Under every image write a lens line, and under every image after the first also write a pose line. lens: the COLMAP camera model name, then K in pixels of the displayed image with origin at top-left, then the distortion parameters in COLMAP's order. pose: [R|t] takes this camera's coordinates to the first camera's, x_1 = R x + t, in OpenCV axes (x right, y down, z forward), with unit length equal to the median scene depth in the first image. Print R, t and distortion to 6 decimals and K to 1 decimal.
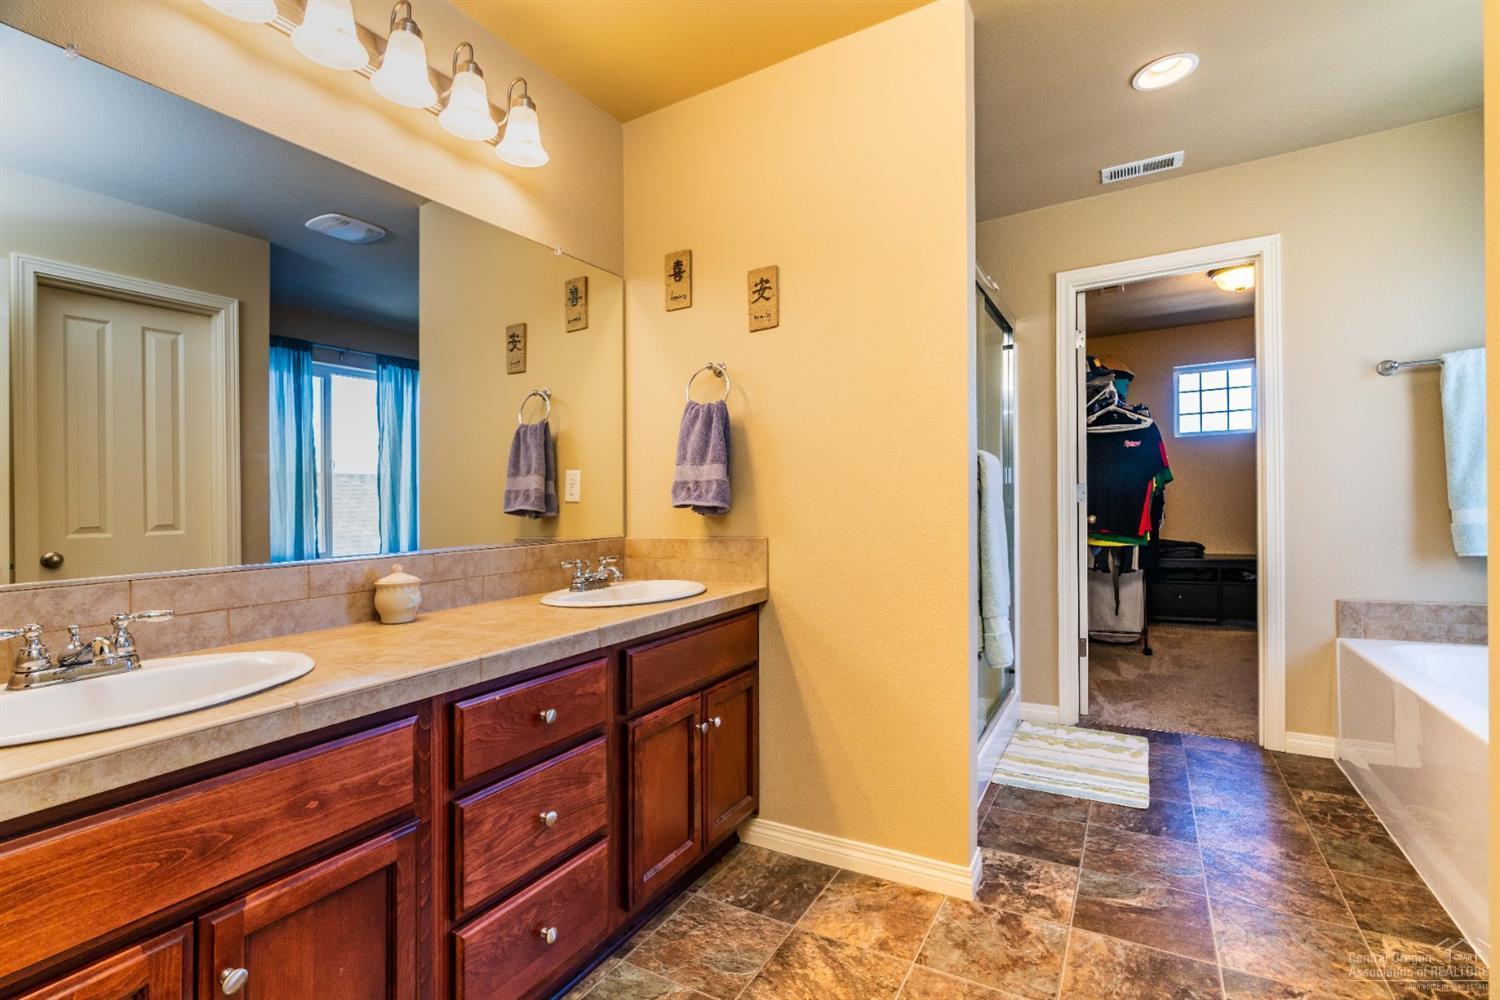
lens RADIAL K [[670.0, 0, 750.9], [0, 670.0, 506.6], [0, 0, 1]] dist [-0.003082, 0.000031]
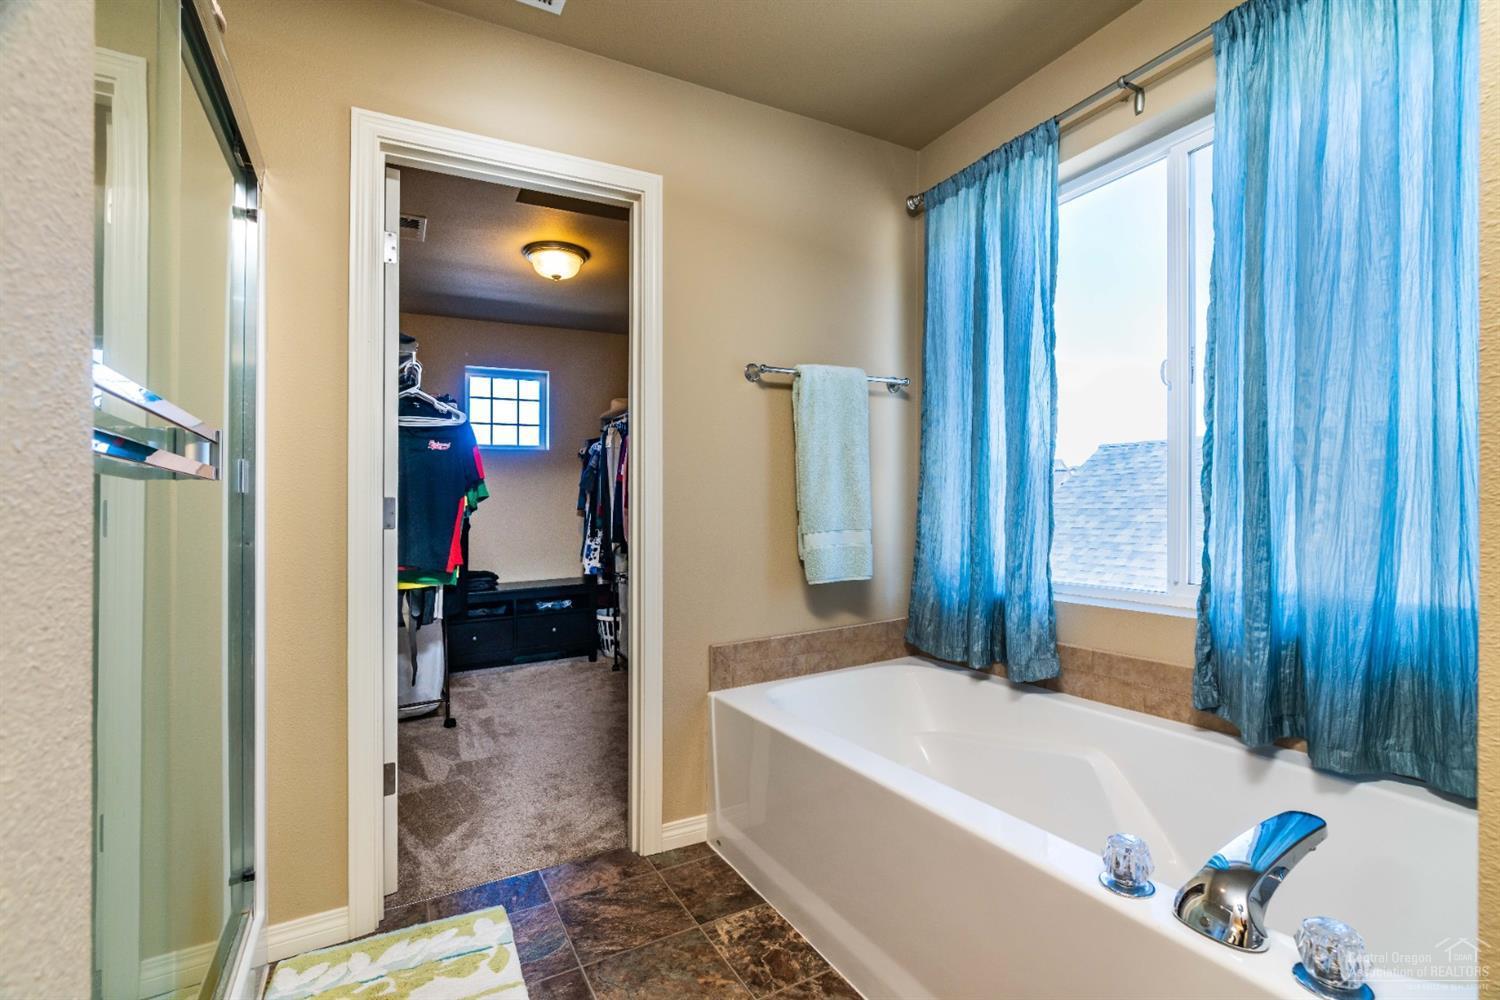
lens RADIAL K [[670.0, 0, 750.9], [0, 670.0, 506.6], [0, 0, 1]] dist [-0.003082, 0.000031]
pose [[0.514915, 0.015208, 0.857106, 0.158960], [0.010258, 0.999662, -0.023901, -0.009878], [-0.857180, 0.021099, 0.514585, 0.434781]]
